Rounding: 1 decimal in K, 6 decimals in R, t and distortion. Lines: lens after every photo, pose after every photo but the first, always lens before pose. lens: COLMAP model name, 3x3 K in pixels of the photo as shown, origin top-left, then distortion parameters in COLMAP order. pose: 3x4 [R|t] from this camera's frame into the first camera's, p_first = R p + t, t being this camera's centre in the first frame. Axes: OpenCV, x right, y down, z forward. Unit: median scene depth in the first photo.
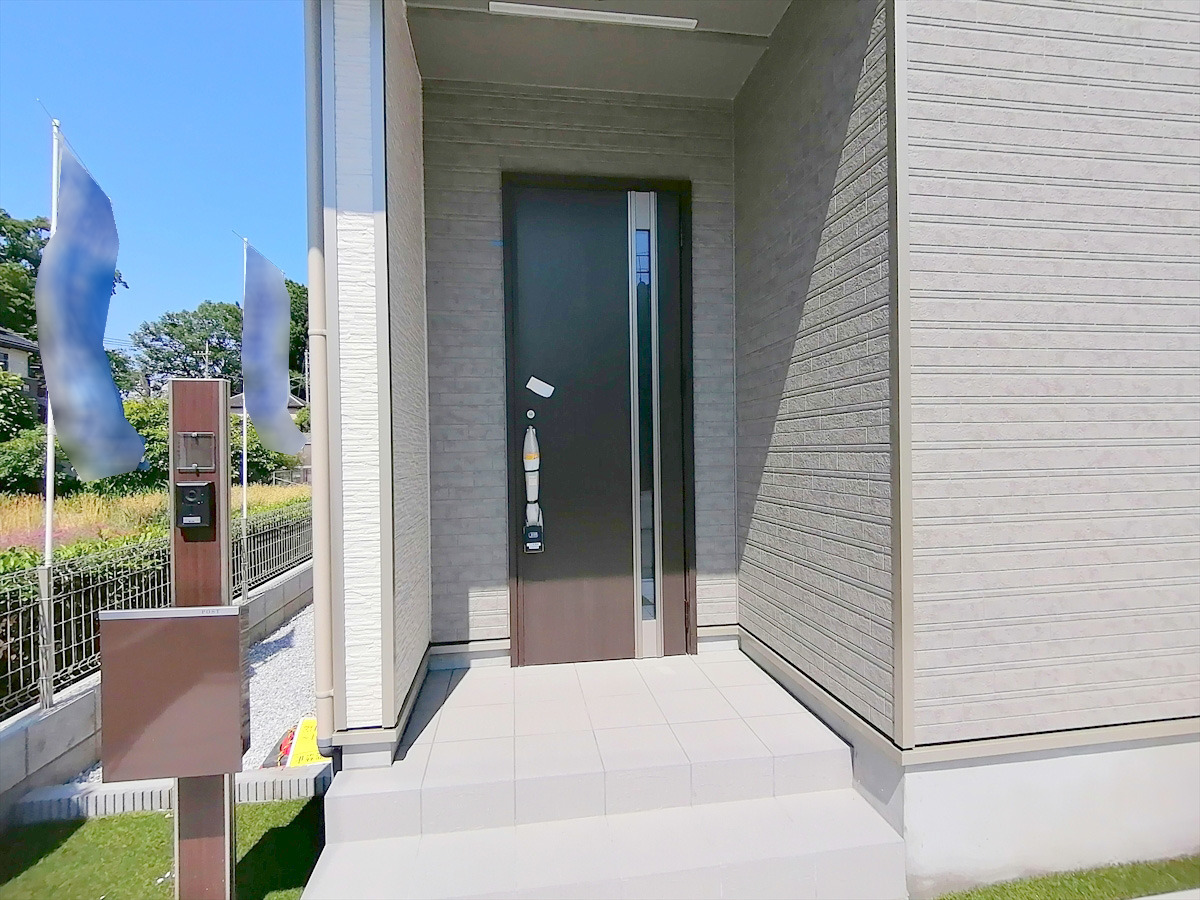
lens RADIAL K [[602.6, 0, 600.0], [0, 602.6, 450.0], [0, 0, 1]] dist [0.001104, -0.008708]
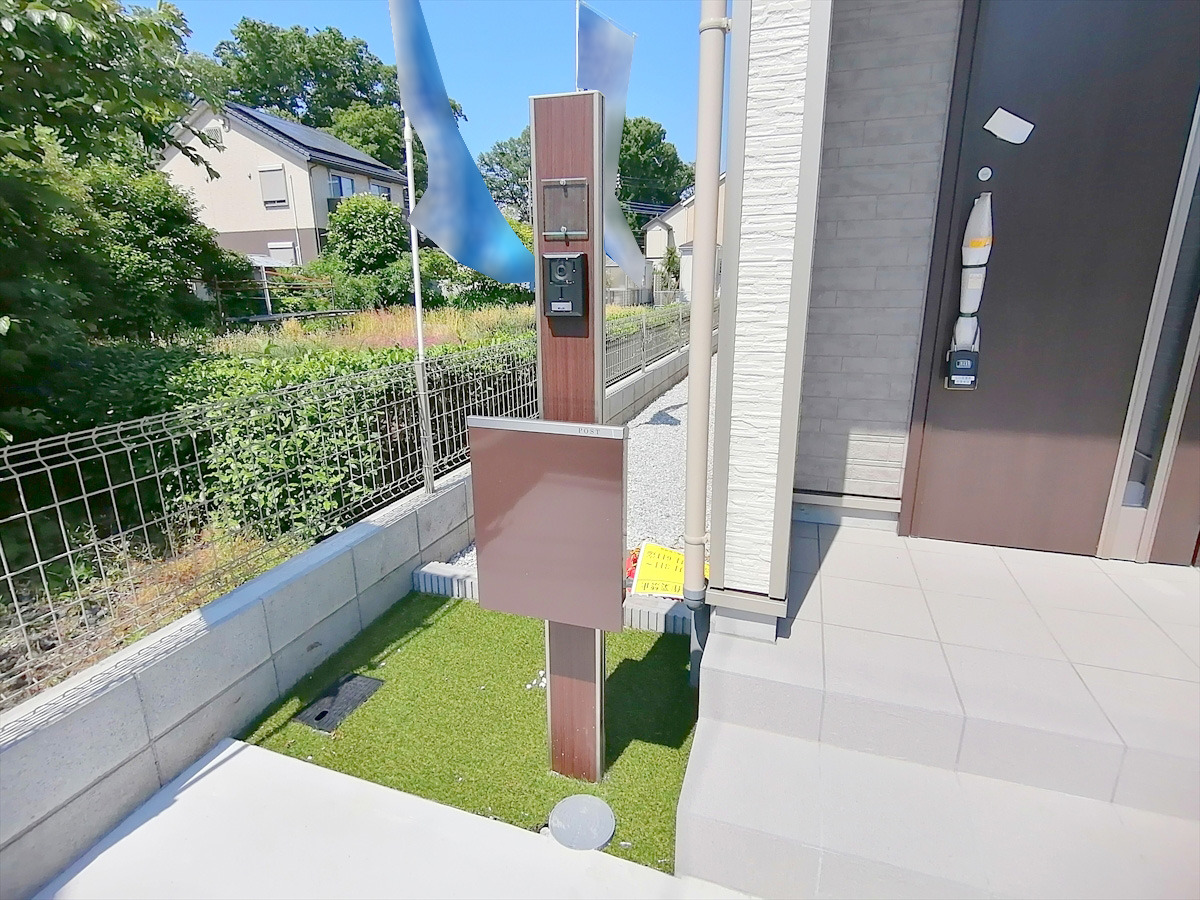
lens RADIAL K [[609.6, 0, 594.3], [0, 609.6, 468.6], [0, 0, 1]] dist [-0.010944, 0.001848]
pose [[0.886375, 0.144895, -0.439710, -0.160505], [-0.004532, 0.952433, 0.304715, 0.045752], [0.462946, -0.268099, 0.844869, 0.190121]]
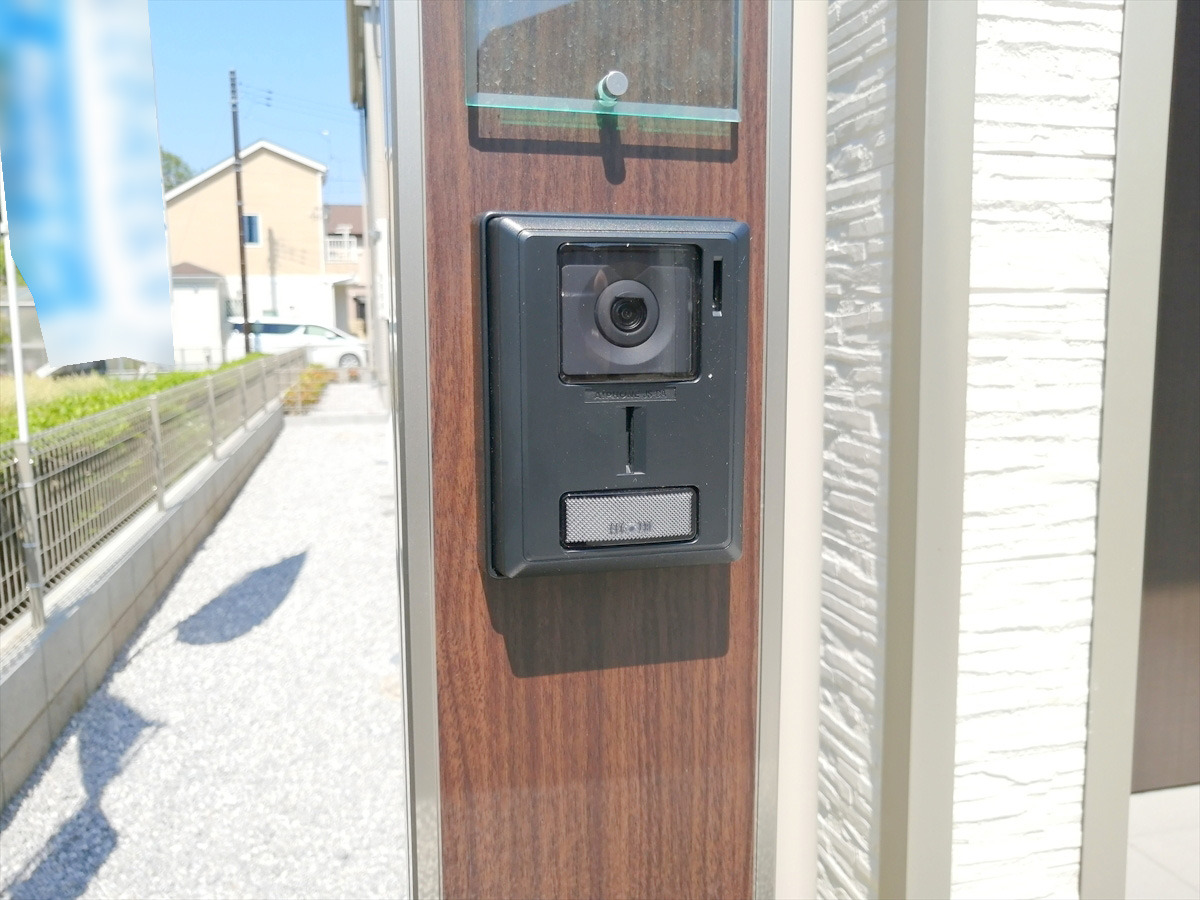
lens RADIAL K [[896.3, 0, 601.7], [0, 896.3, 434.8], [0, 0, 1]] dist [-0.001547, -0.000727]
pose [[0.990235, -0.010084, 0.139045, -0.408170], [-0.006706, 0.992780, 0.119762, 0.045273], [-0.139249, -0.119525, 0.983018, 0.474529]]
